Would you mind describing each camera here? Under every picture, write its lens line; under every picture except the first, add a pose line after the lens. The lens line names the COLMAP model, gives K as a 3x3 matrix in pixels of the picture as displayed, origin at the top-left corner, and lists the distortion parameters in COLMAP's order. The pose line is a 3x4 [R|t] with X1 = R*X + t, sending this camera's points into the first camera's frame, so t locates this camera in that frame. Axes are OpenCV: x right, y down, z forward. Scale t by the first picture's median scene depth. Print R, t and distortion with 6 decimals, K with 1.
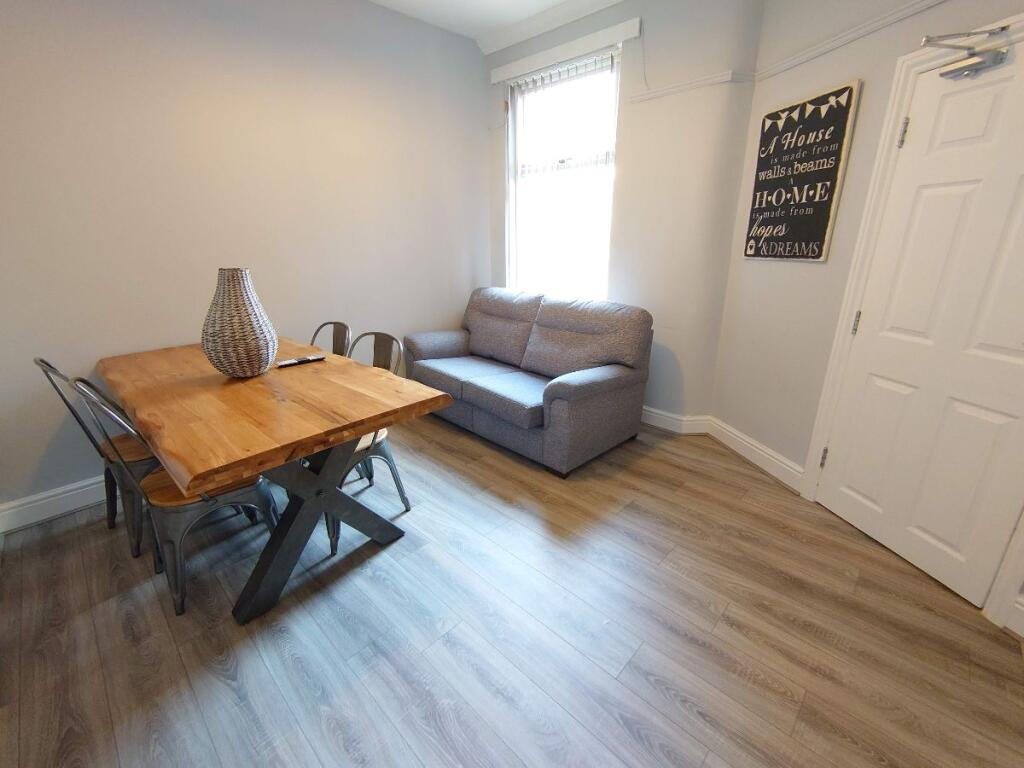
lens RADIAL K [[444.4, 0, 515.7], [0, 444.4, 382.3], [0, 0, 1]] dist [0.001439, -0.000107]
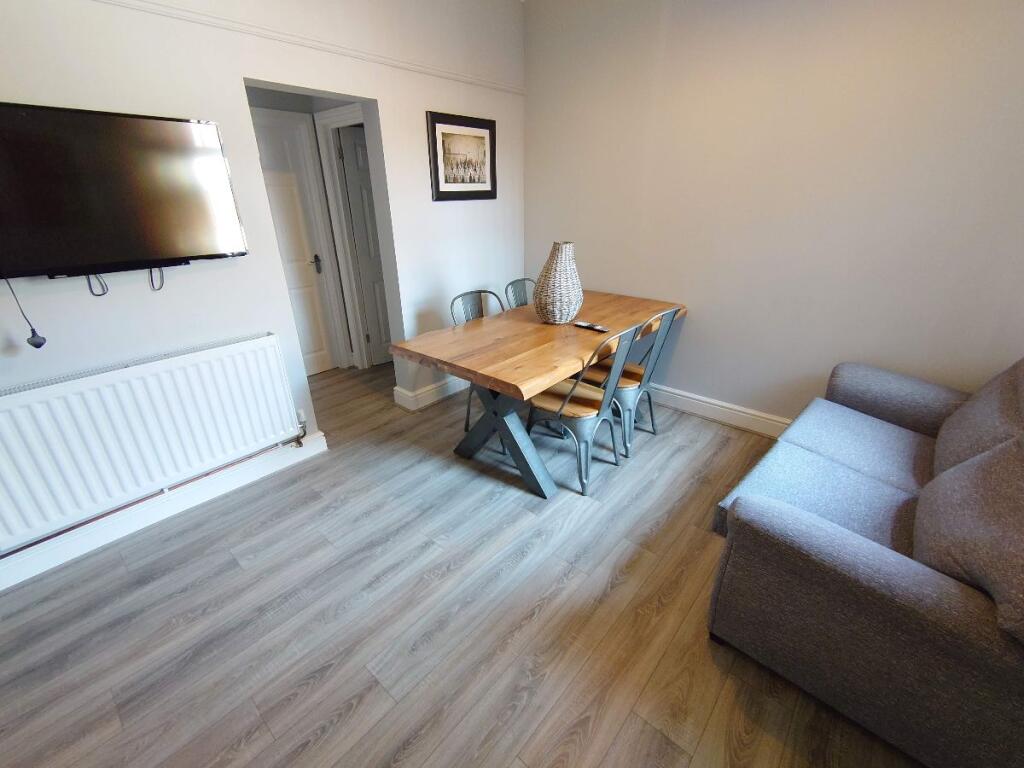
lens RADIAL K [[444.4, 0, 515.3], [0, 444.4, 385.0], [0, 0, 1]] dist [0.001439, -0.000107]
pose [[0.045441, 0.410744, -0.910618, 0.831126], [-0.308757, 0.872702, 0.378234, -0.388832], [0.950055, 0.263973, 0.166477, 0.875501]]
